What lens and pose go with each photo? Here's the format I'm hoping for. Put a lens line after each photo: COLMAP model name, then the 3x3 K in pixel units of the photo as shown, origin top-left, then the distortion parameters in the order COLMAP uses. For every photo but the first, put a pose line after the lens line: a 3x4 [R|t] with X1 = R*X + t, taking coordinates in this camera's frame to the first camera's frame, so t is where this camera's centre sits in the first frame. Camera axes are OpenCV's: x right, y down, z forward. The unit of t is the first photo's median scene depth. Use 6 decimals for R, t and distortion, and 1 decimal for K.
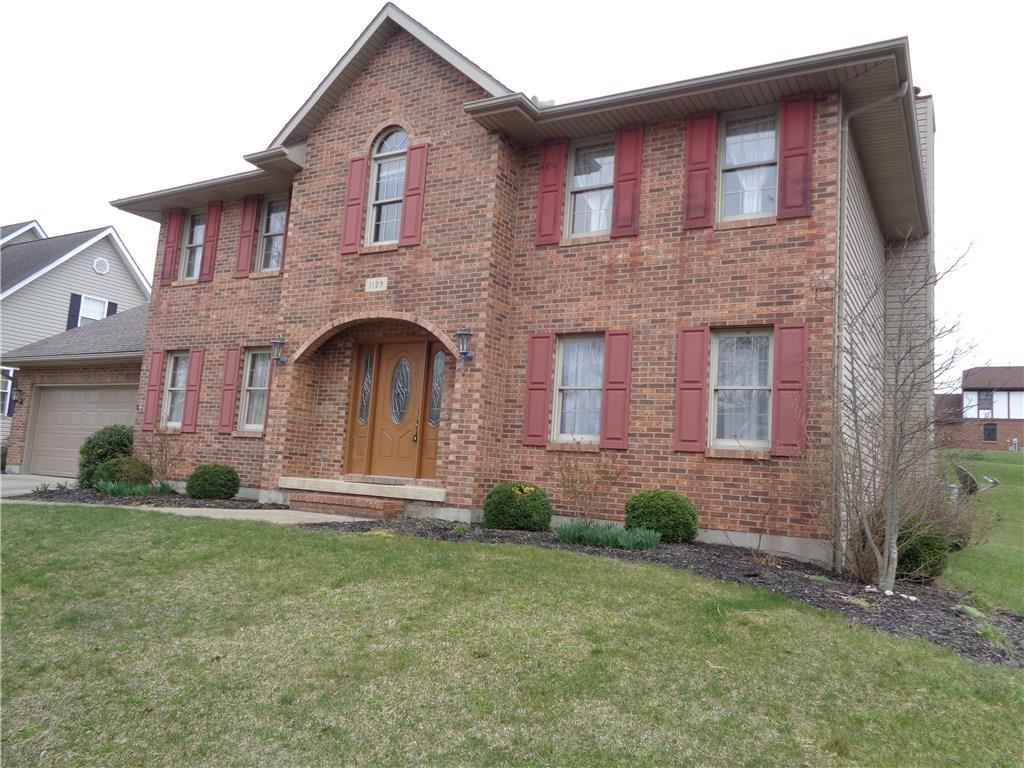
lens RADIAL K [[770.0, 0, 514.4], [0, 770.0, 384.5], [0, 0, 1]] dist [-0.004127, 0.010490]
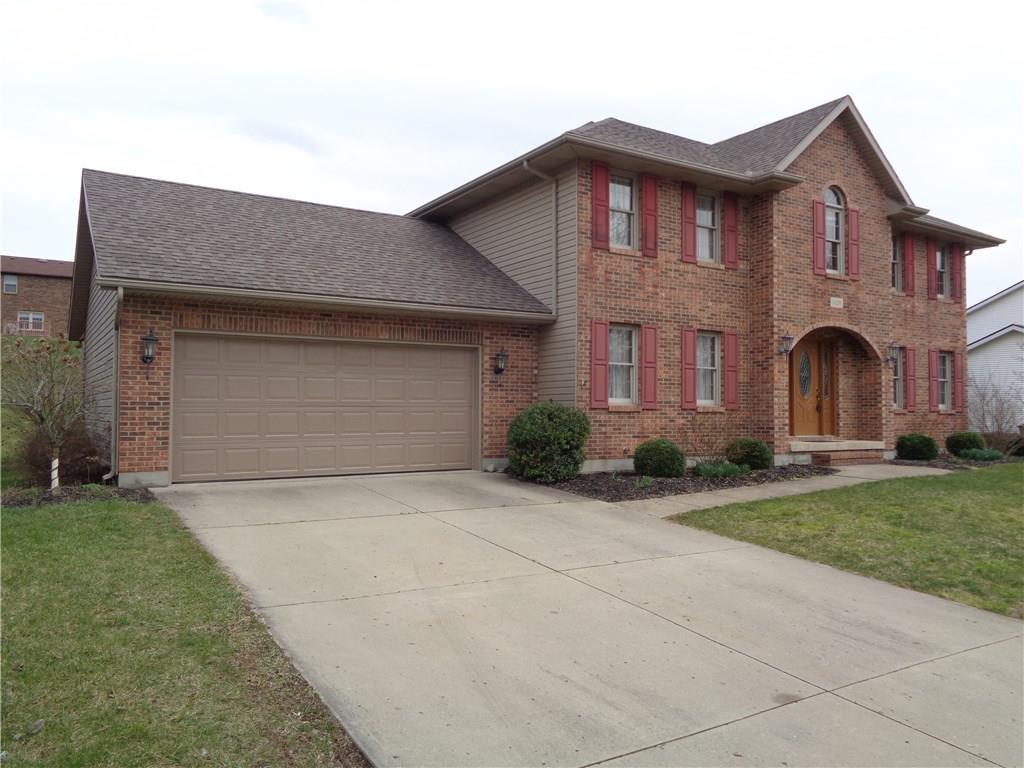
lens RADIAL K [[770.0, 0, 512.4], [0, 770.0, 383.8], [0, 0, 1]] dist [-0.004127, 0.010490]
pose [[0.467421, -0.030219, 0.883518, -1.597731], [-0.083397, 0.993451, 0.078100, -0.039477], [-0.880092, -0.110188, 0.461840, 0.797029]]
